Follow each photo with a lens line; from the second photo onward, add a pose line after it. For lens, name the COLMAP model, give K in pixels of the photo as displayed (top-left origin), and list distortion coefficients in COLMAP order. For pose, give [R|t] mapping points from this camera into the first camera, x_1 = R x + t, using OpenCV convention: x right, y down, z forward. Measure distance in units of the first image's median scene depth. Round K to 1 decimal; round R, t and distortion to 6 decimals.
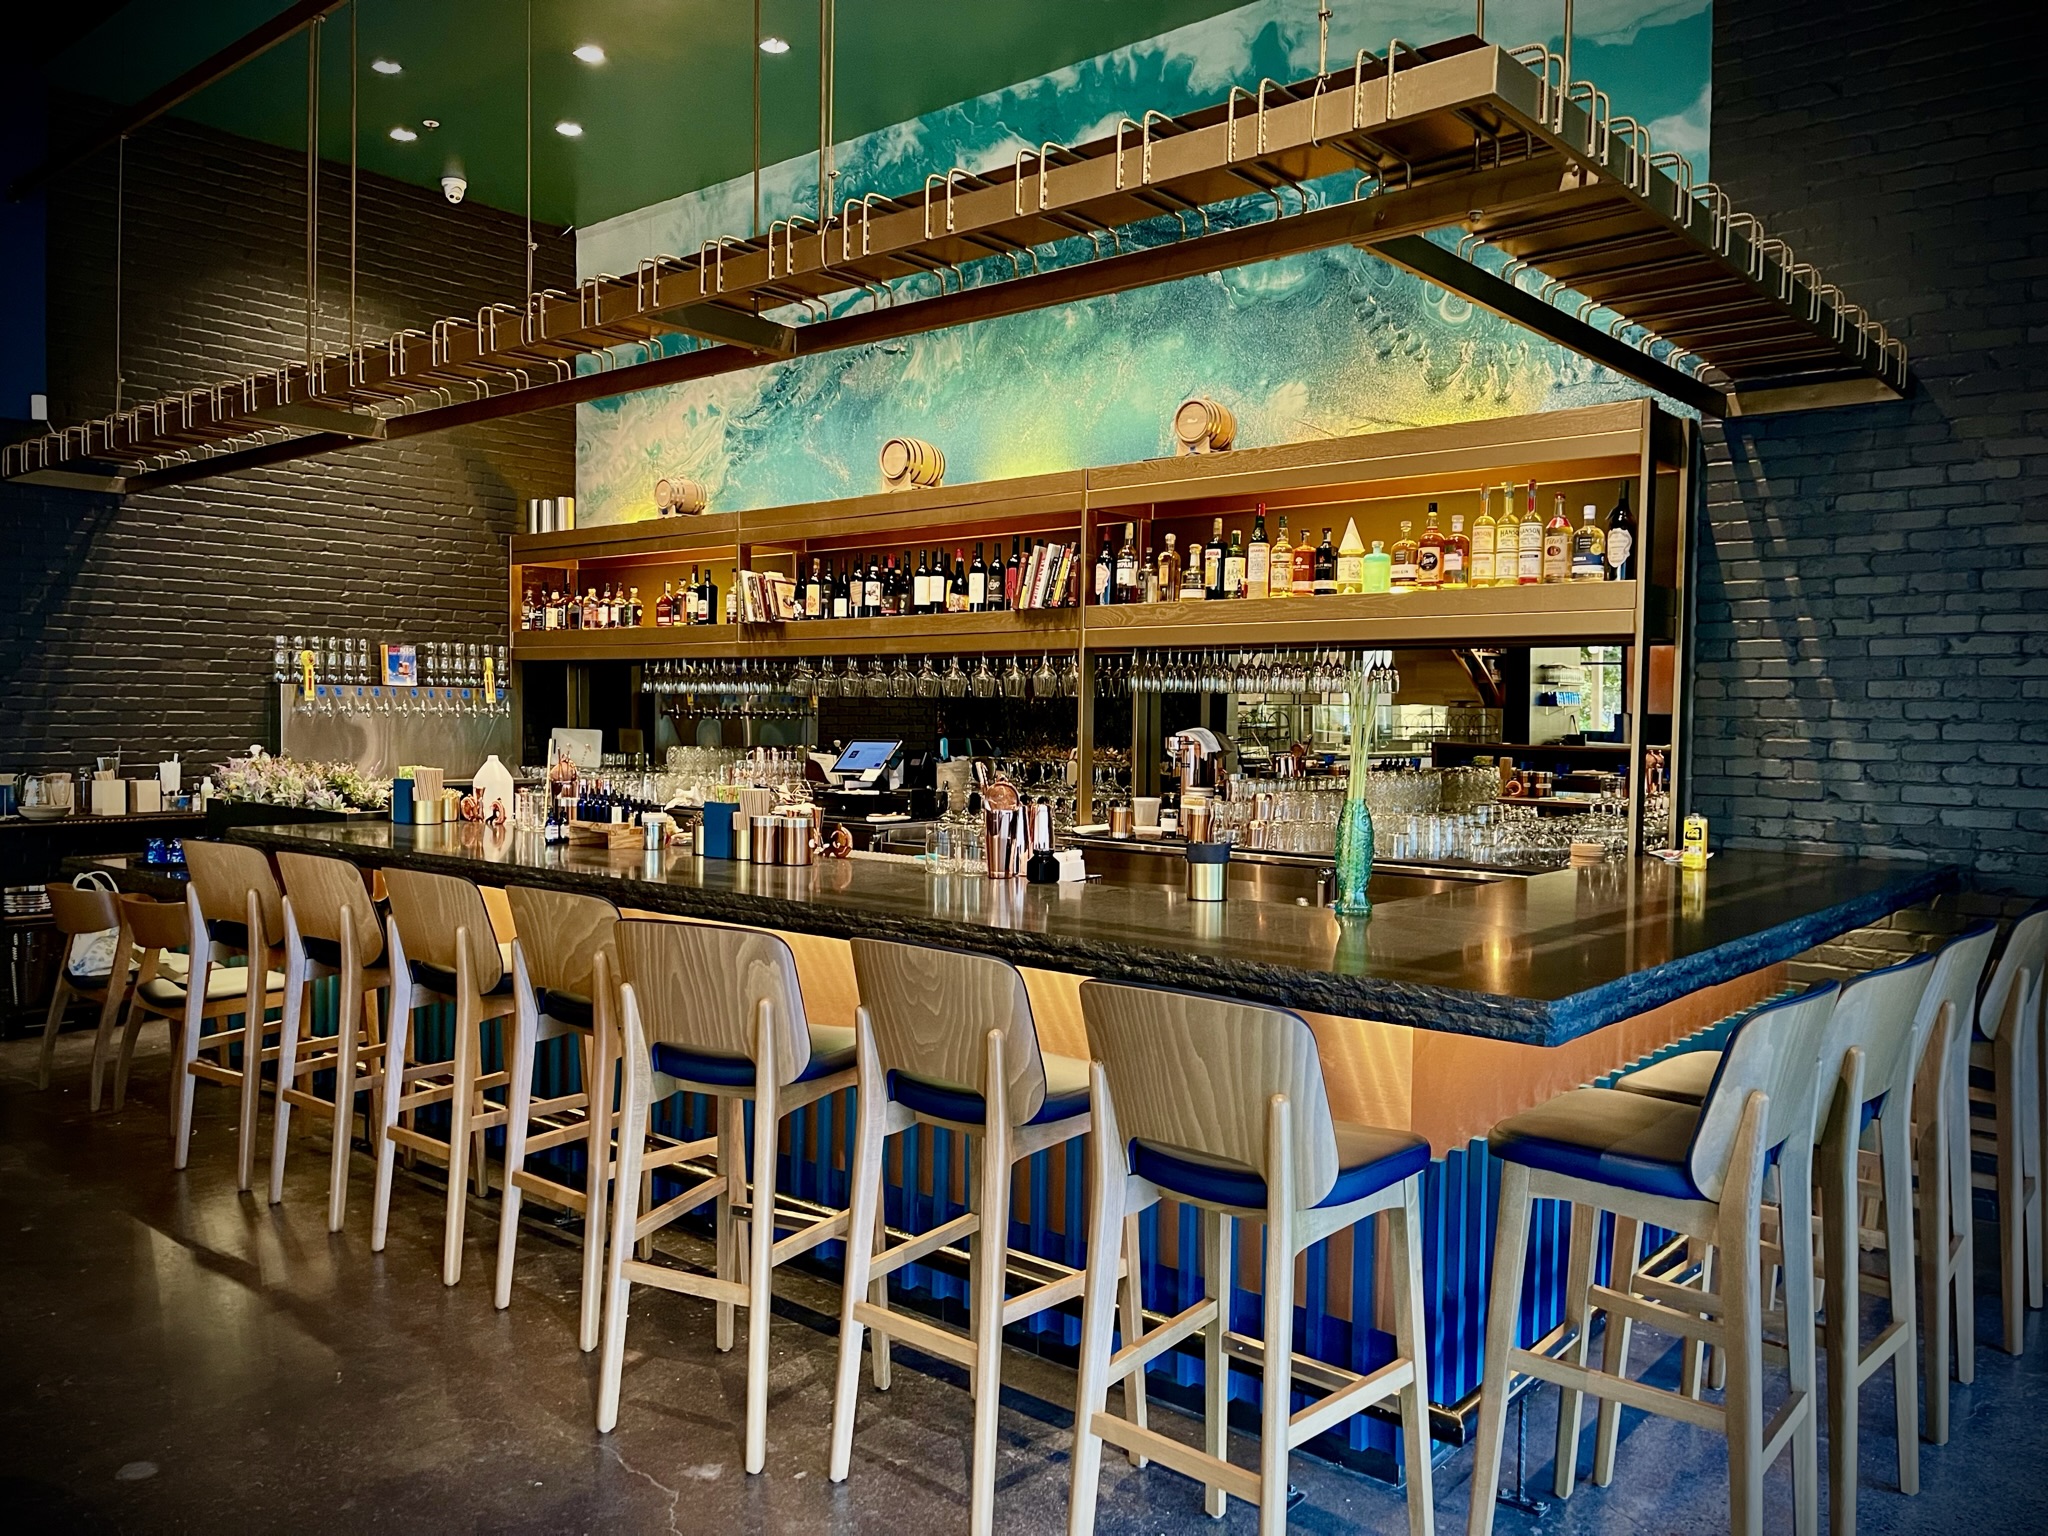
lens RADIAL K [[1543.2, 0, 1023.1], [0, 1543.2, 759.2], [0, 0, 1]] dist [0.032180, -0.045435]
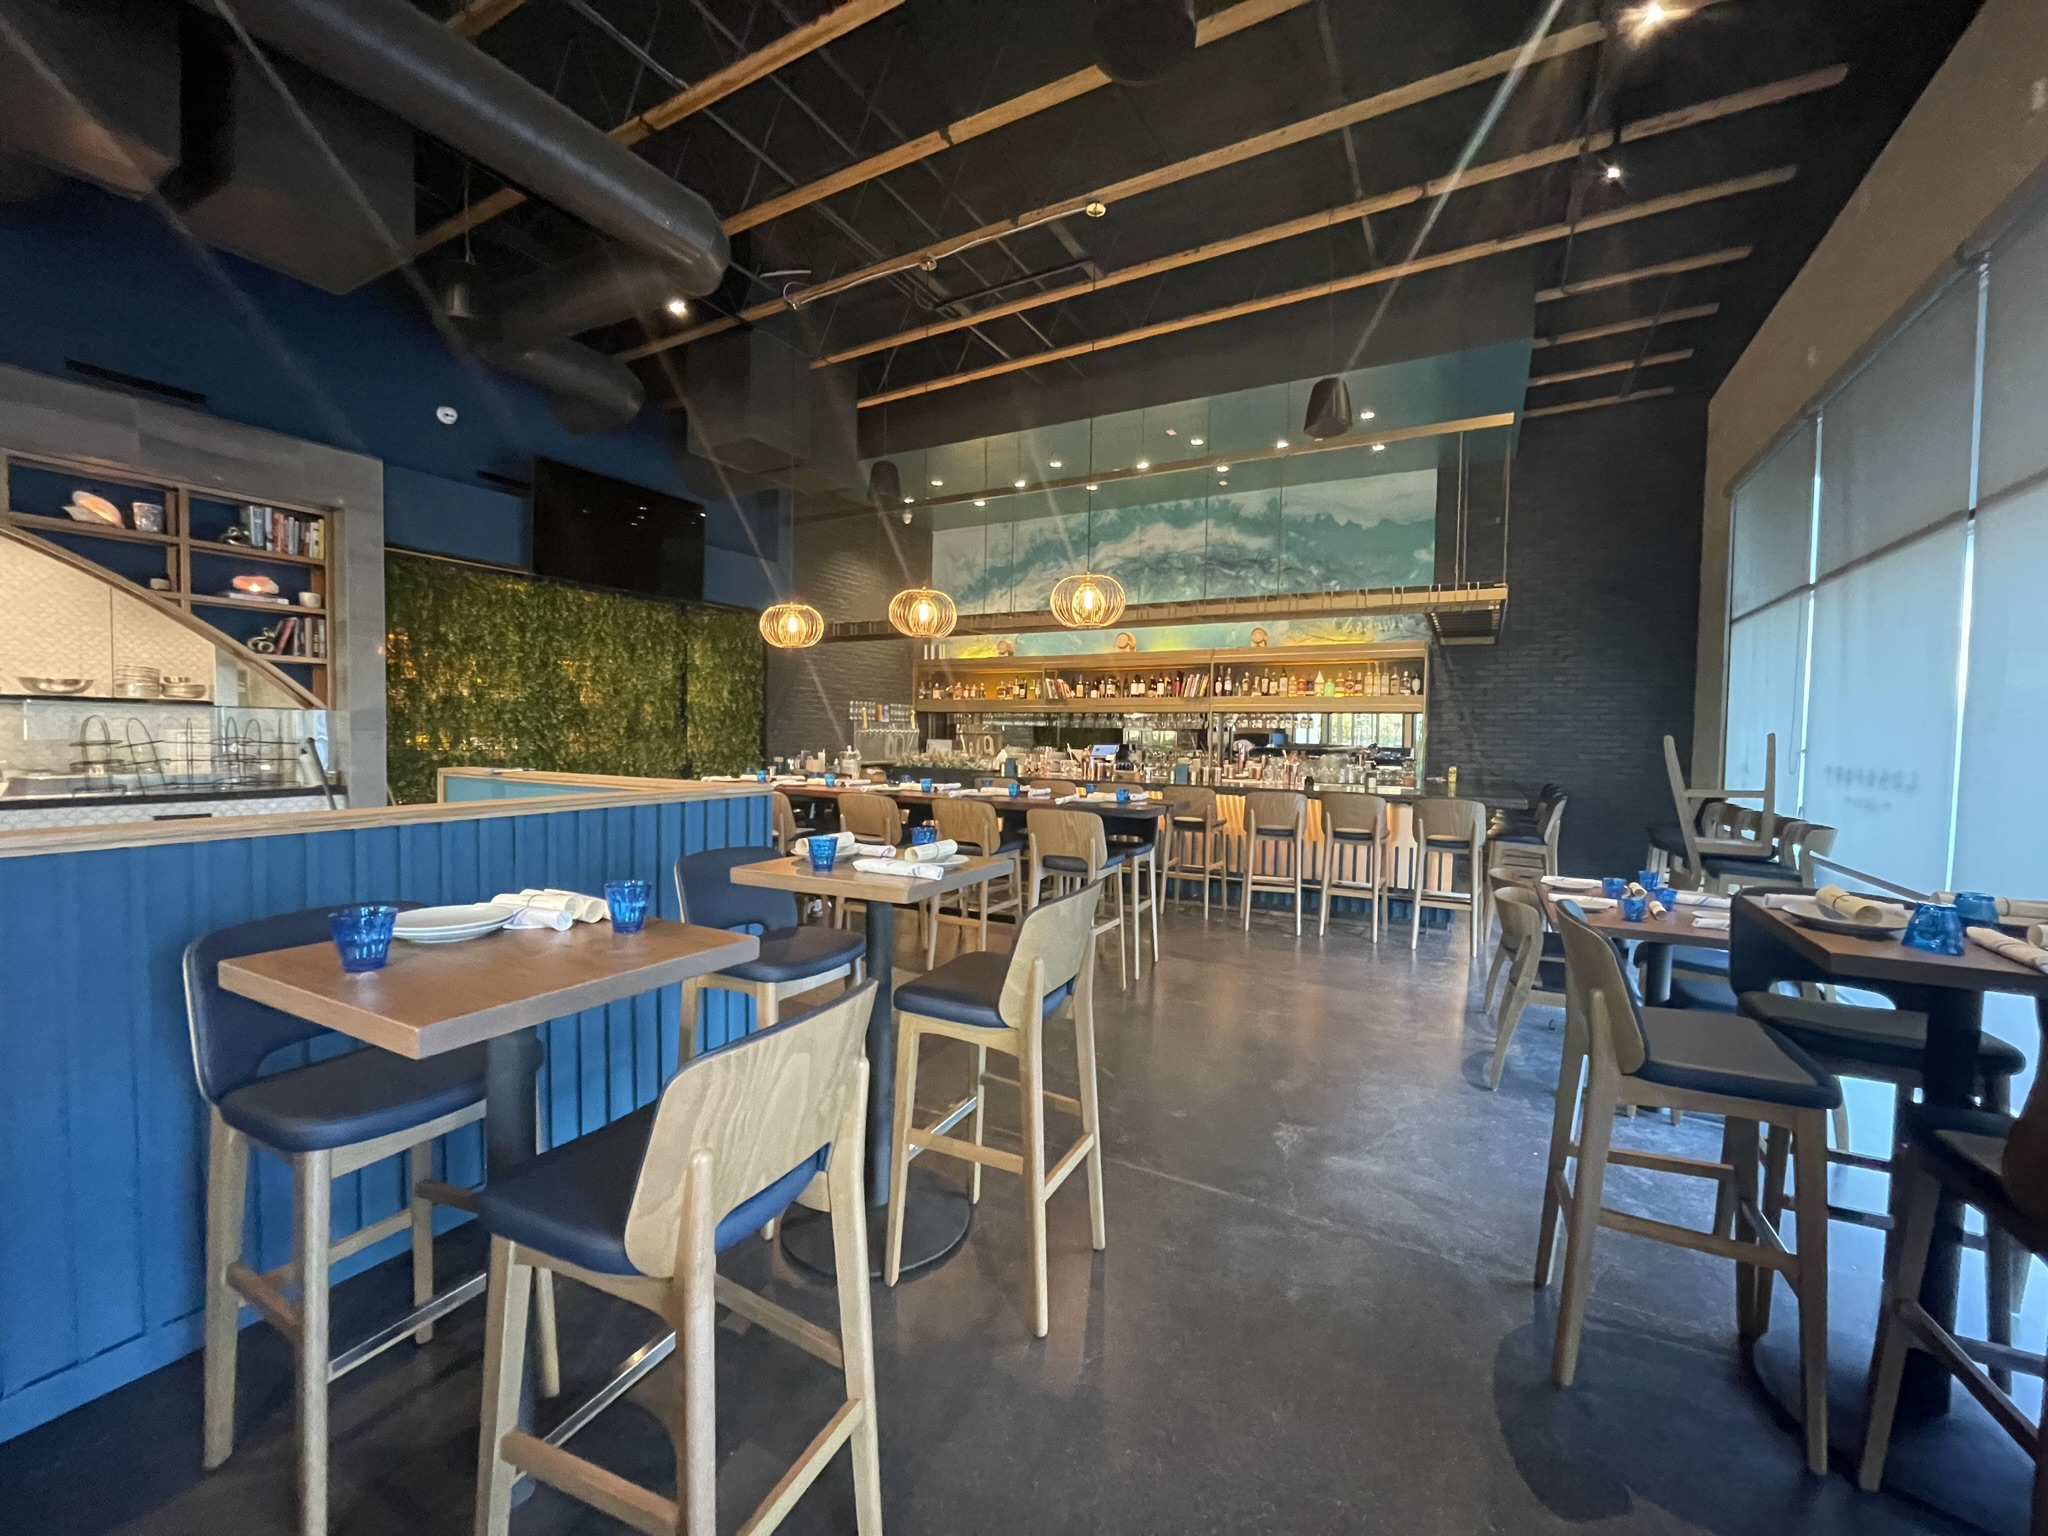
lens RADIAL K [[825.7, 0, 1023.1], [0, 825.7, 771.9], [0, 0, 1]] dist [-0.002575, -0.000068]
pose [[0.980614, -0.002209, 0.195937, -0.585515], [-0.000788, 0.999884, 0.015213, 0.015718], [-0.195948, -0.015073, 0.980498, -0.414124]]
